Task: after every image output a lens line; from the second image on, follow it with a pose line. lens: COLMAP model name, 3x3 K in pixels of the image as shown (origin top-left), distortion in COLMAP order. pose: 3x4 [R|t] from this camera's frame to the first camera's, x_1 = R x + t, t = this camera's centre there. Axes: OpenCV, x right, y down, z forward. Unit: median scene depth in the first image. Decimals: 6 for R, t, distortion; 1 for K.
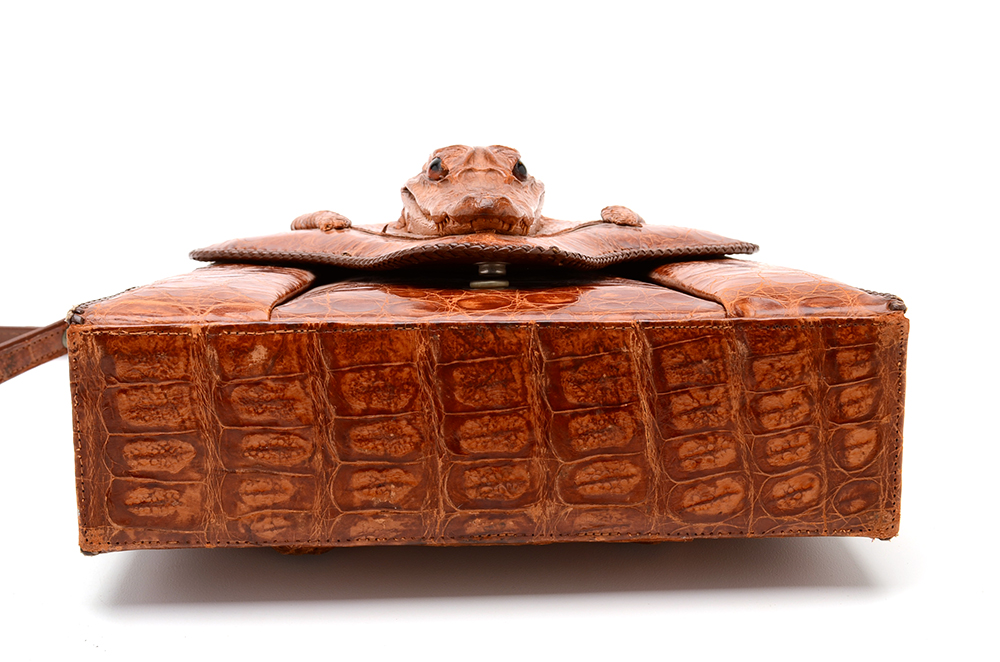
lens RADIAL K [[1667.5, 0, 501.4], [0, 1667.5, 328.8], [0, 0, 1]] dist [-0.027589, 0.000000]
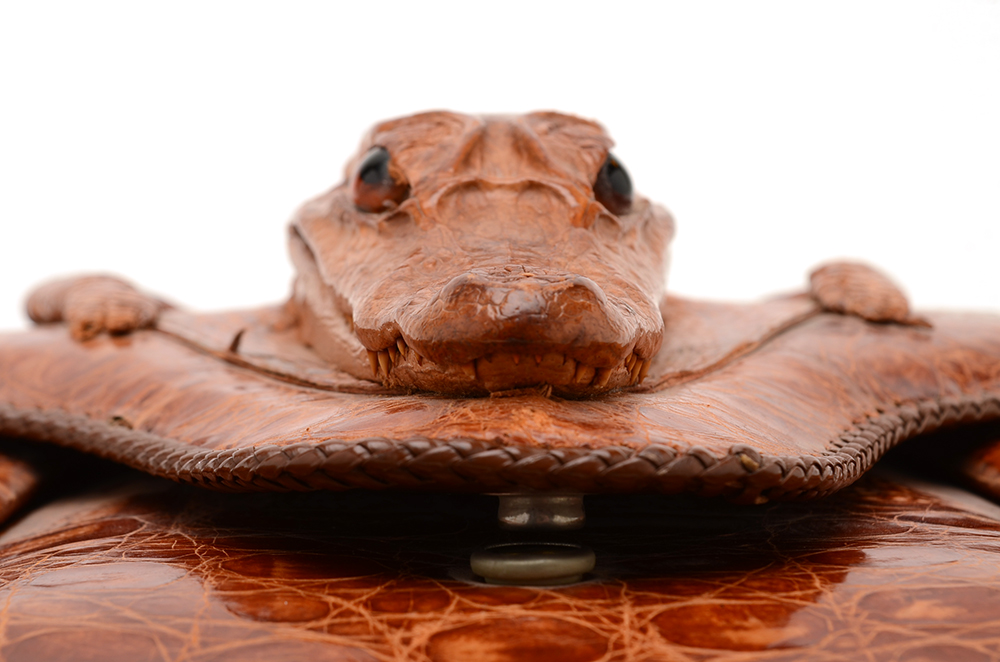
lens RADIAL K [[2243.0, 0, 498.5], [0, 2243.0, 332.8], [0, 0, 1]] dist [0.100285, 0.000000]
pose [[0.999976, 0.001674, -0.006681, -0.010194], [-0.001674, 0.999999, -0.000058, -0.065100], [0.006681, 0.000069, 0.999978, 0.537948]]
